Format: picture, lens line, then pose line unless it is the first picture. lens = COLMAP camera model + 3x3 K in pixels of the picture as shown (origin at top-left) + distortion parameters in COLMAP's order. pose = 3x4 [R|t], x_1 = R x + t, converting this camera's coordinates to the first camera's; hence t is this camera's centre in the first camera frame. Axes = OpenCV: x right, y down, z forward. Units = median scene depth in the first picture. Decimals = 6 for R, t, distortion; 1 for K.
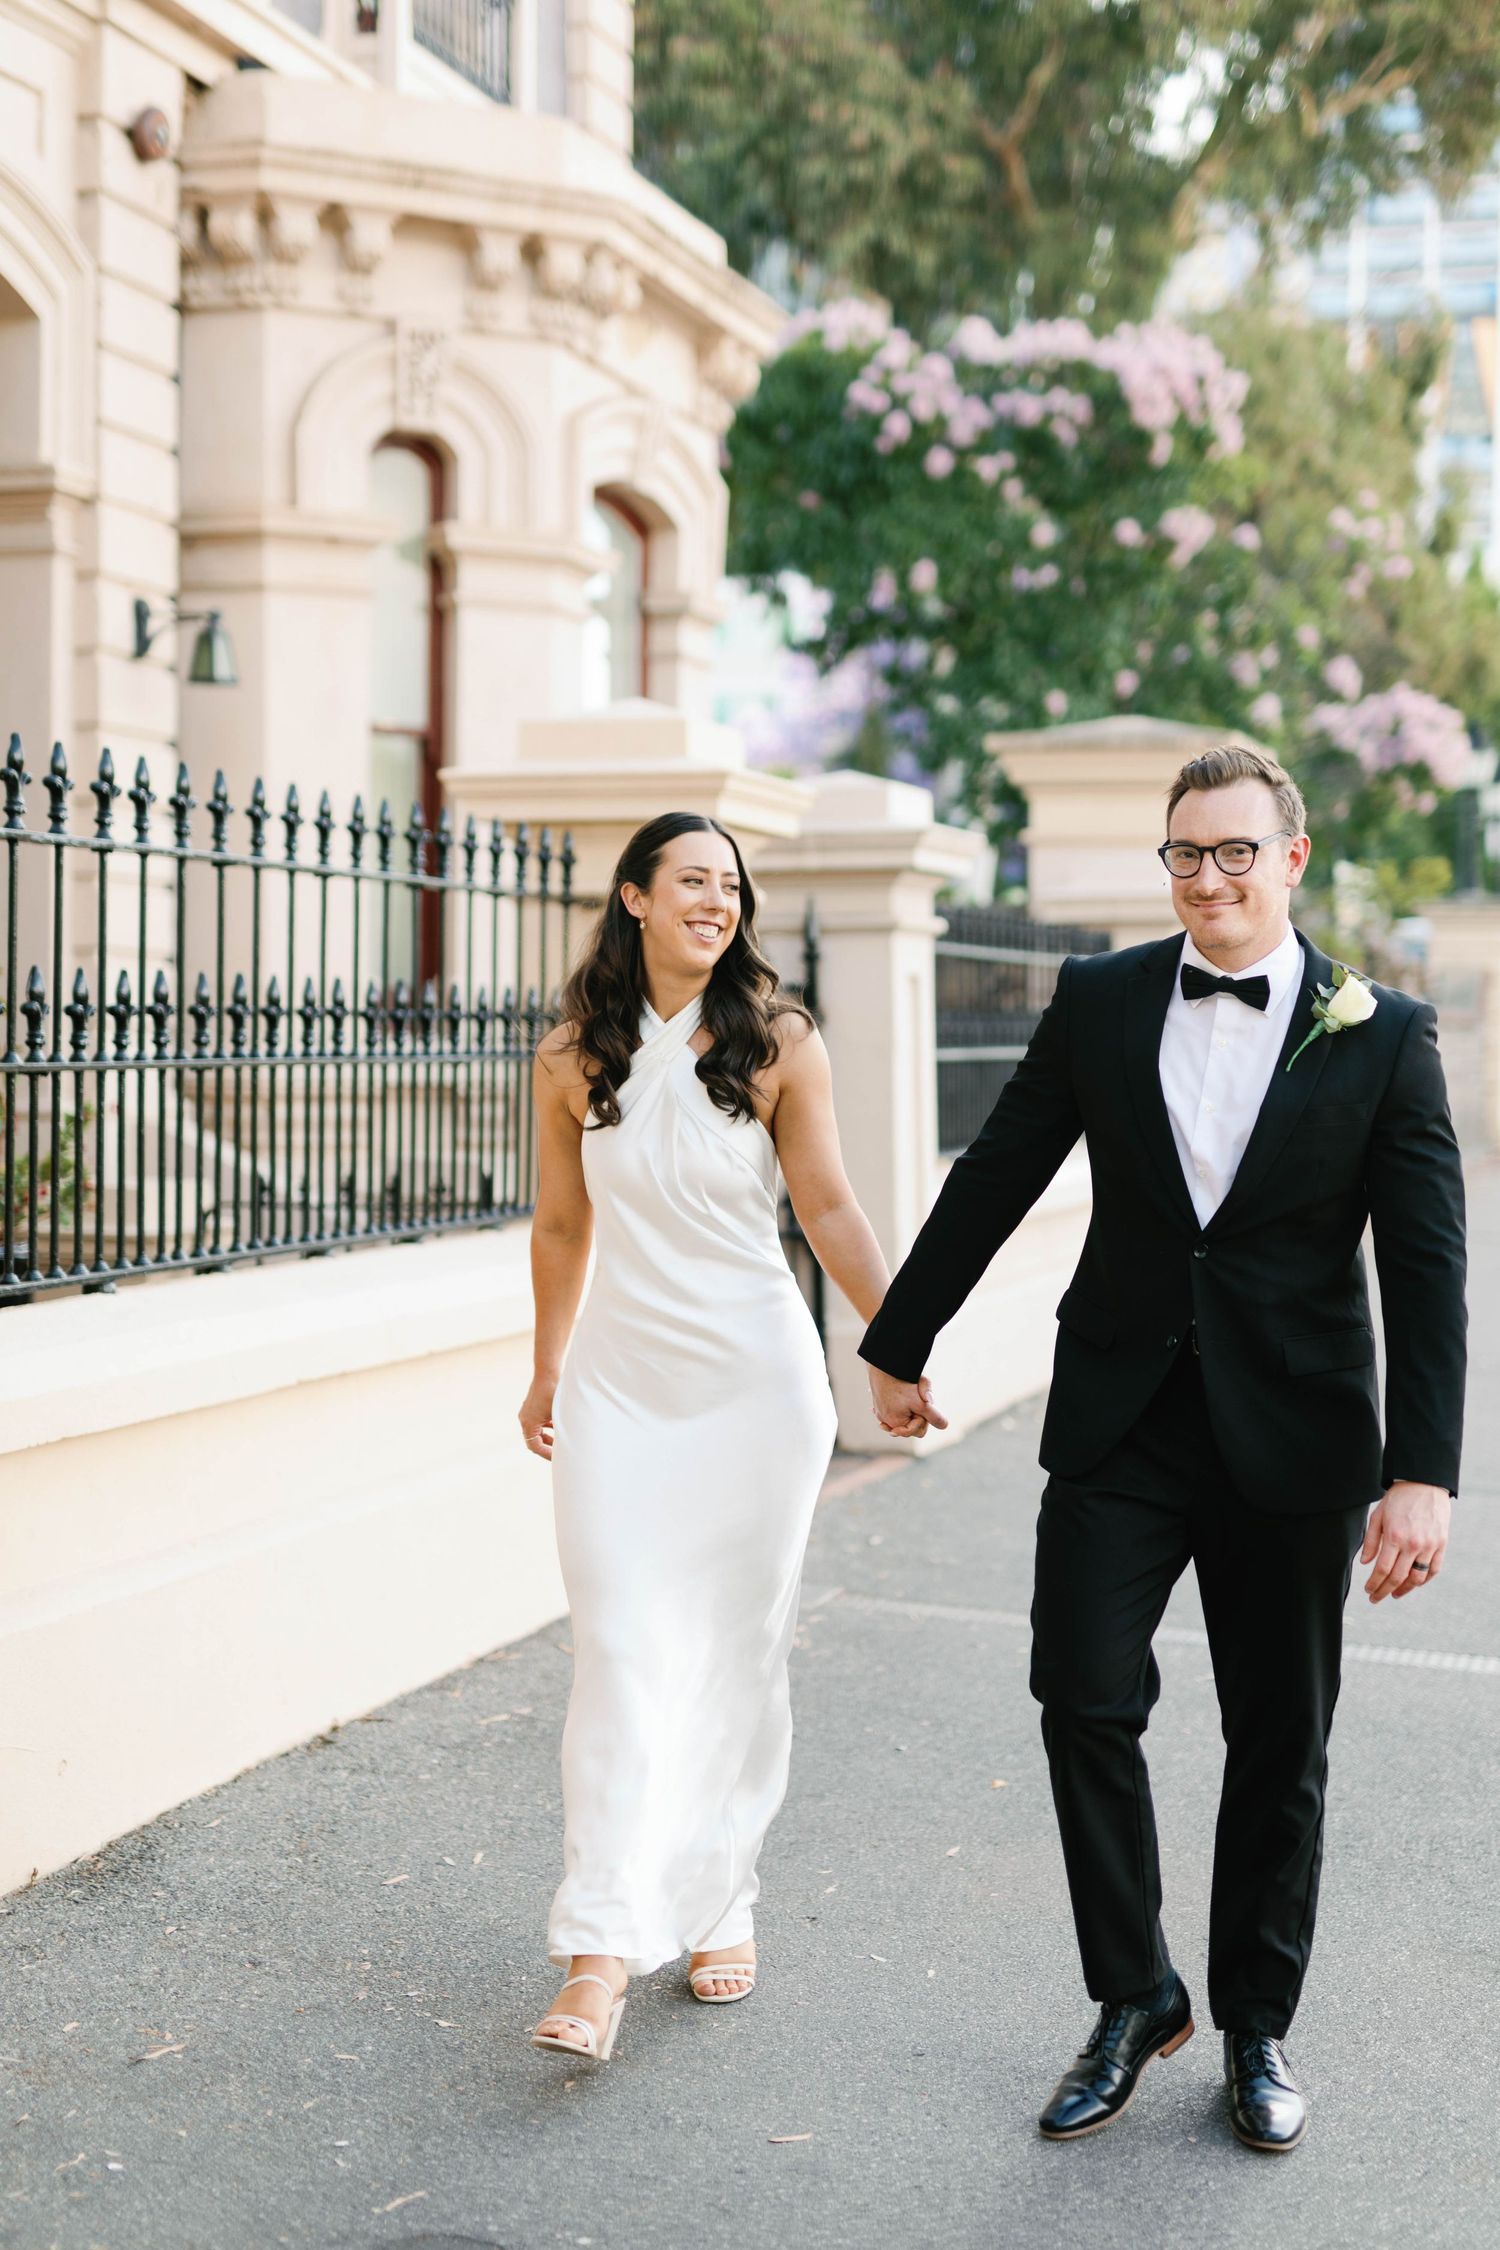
lens RADIAL K [[3188.0, 0, 750.0], [0, 3188.0, 1125.0], [0, 0, 1]] dist [-0.012787, 0.034691]
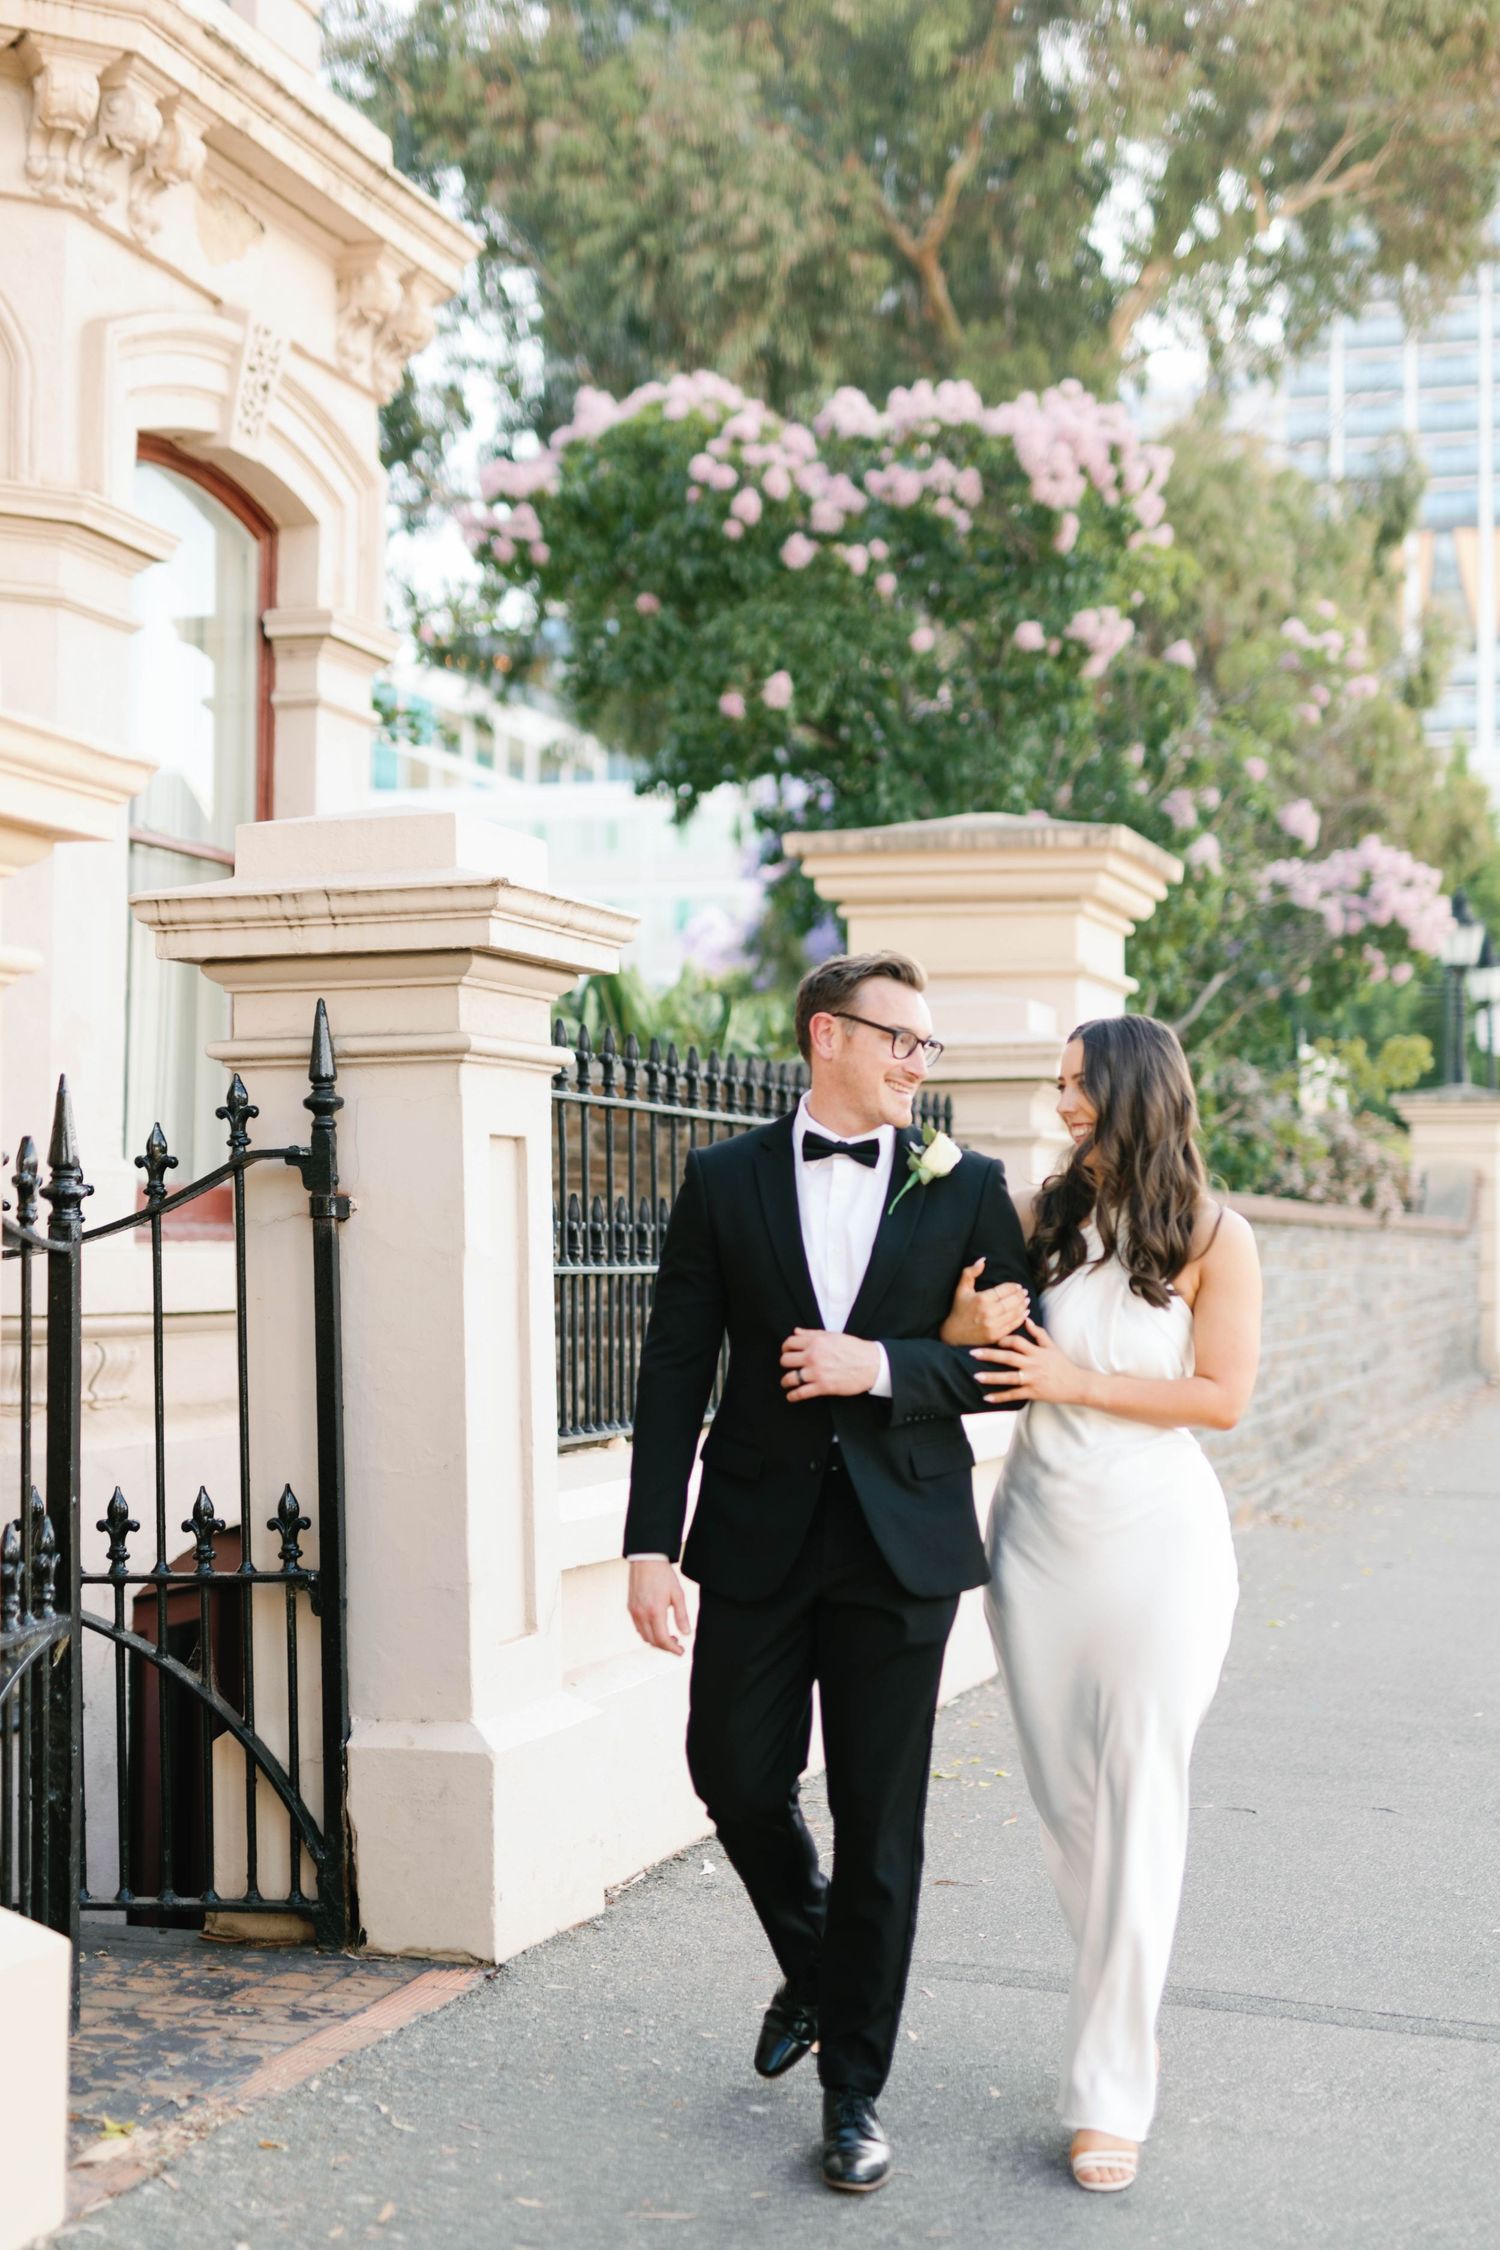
lens RADIAL K [[3206.1, 0, 750.0], [0, 3206.1, 1125.0], [0, 0, 1]] dist [0.004177, 0.066083]
pose [[0.999990, -0.002694, 0.003543, 0.080857], [0.002928, 0.997700, -0.067715, -0.006968], [-0.003352, 0.067725, 0.997698, 0.342858]]
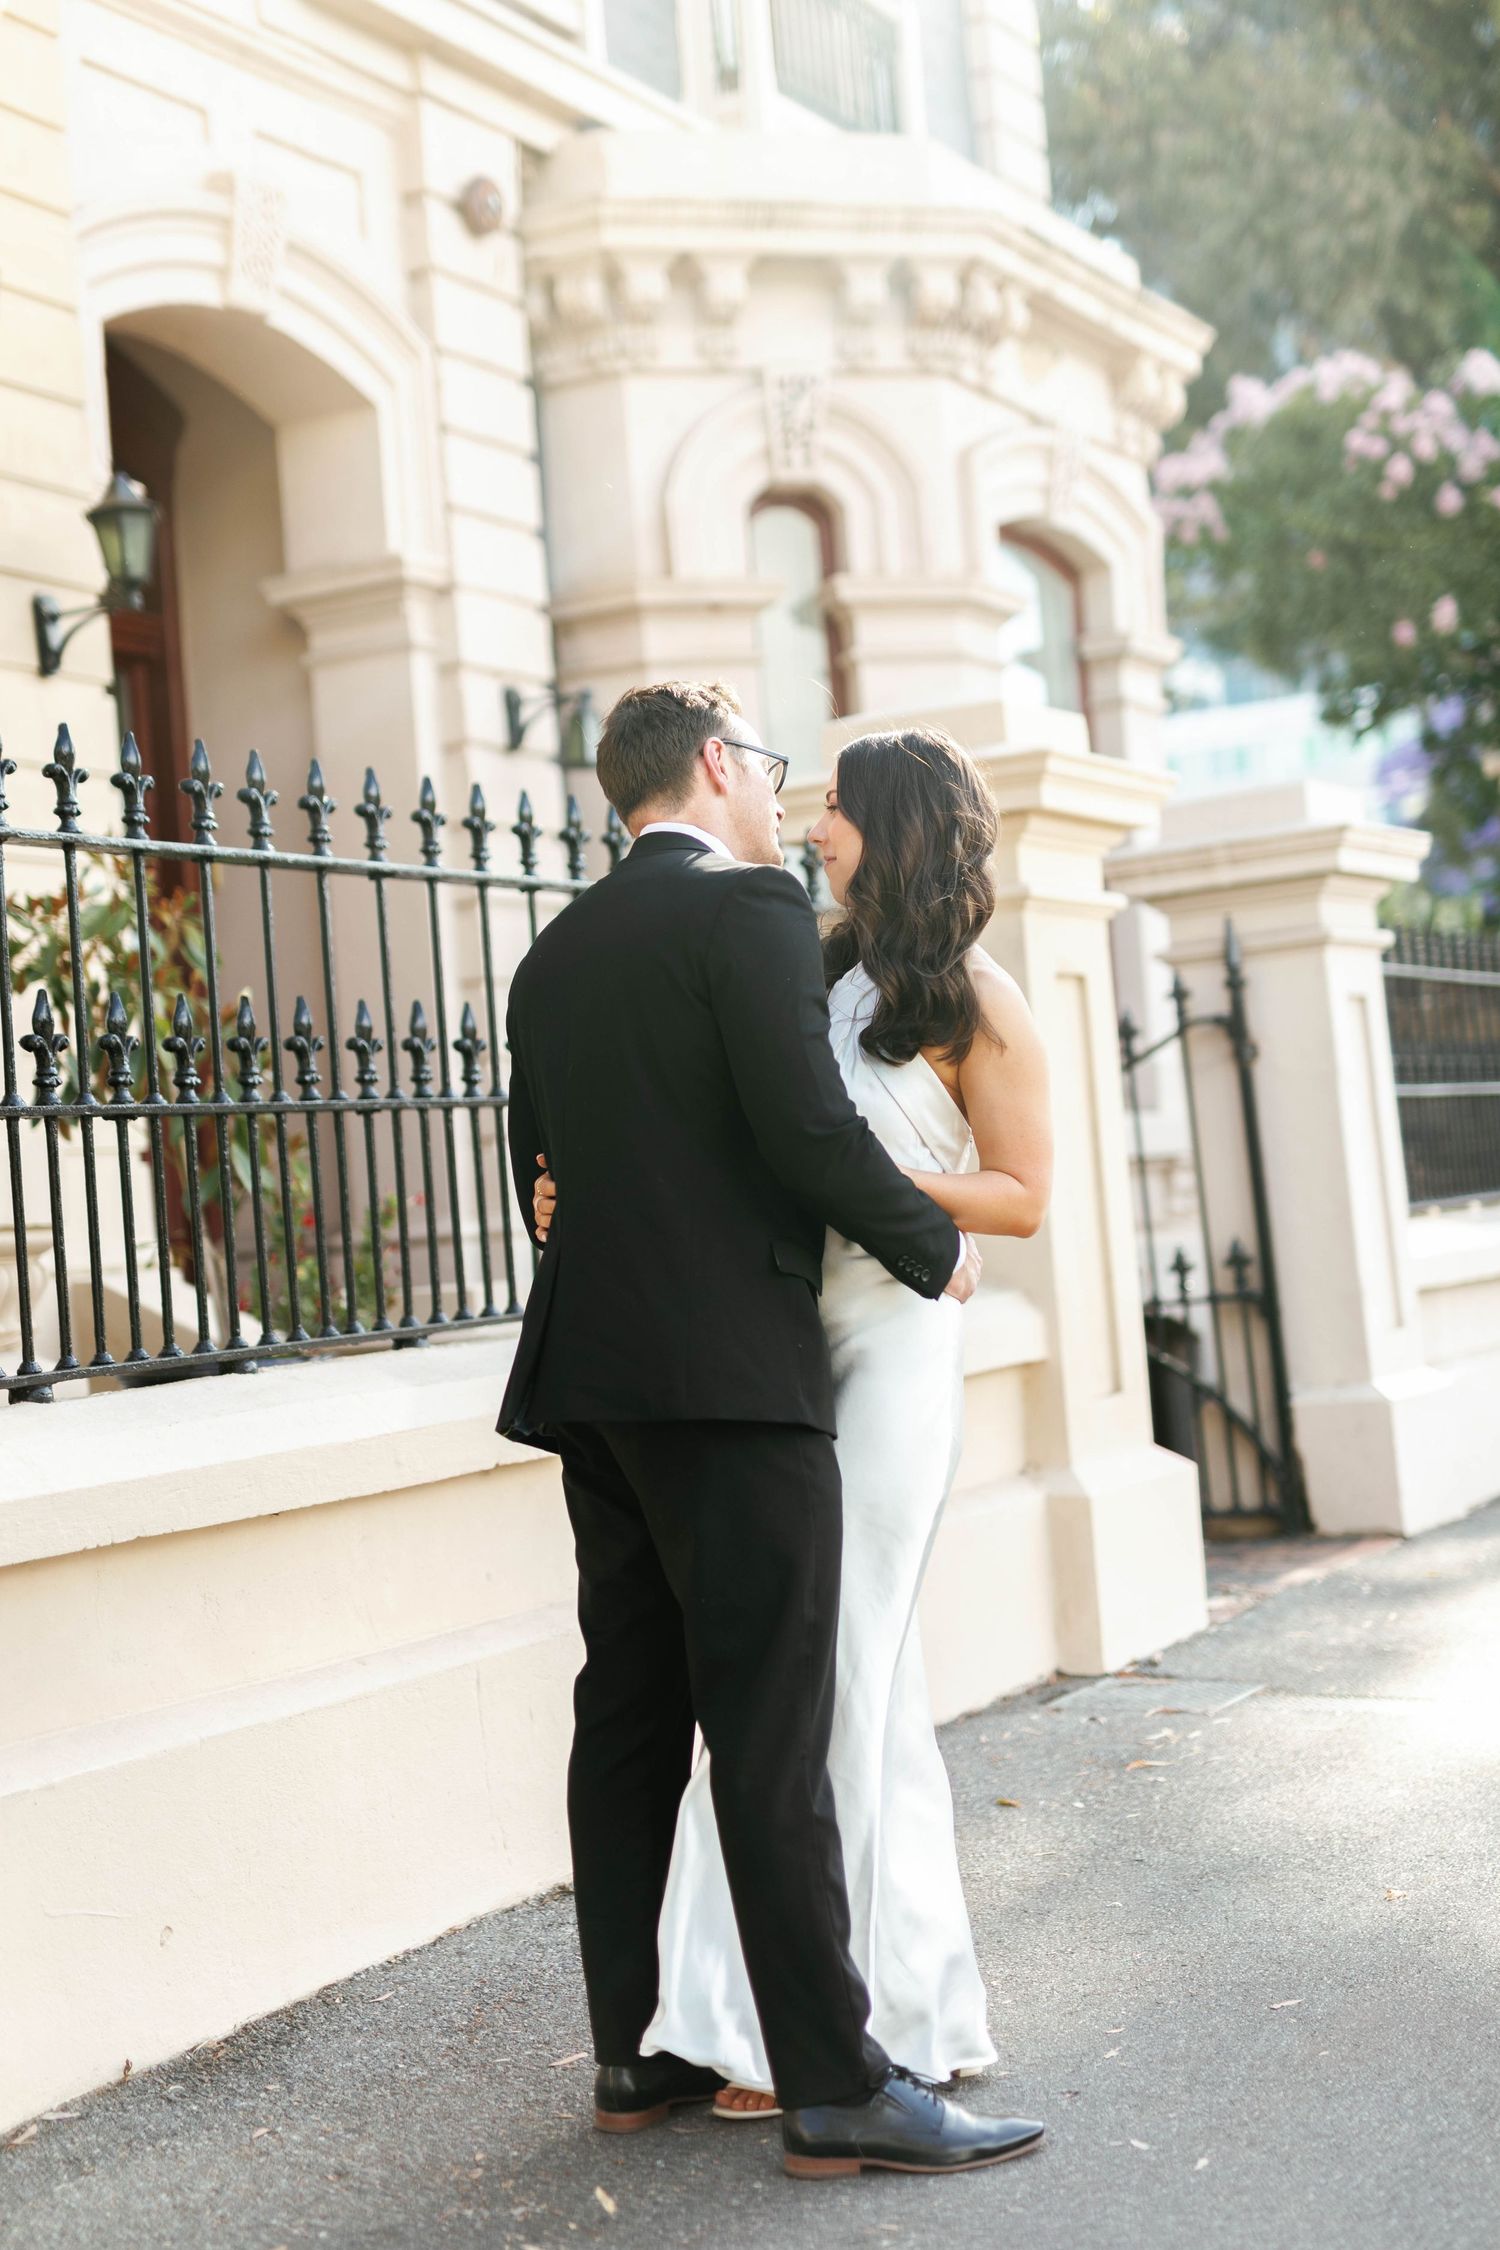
lens RADIAL K [[3157.2, 0, 750.0], [0, 3157.2, 1125.0], [0, 0, 1]] dist [0.006665, -0.047133]
pose [[0.975896, -0.090989, -0.198362, 0.049085], [0.081277, 0.995084, -0.056582, 0.021519], [0.202535, 0.039096, 0.978494, 0.092842]]
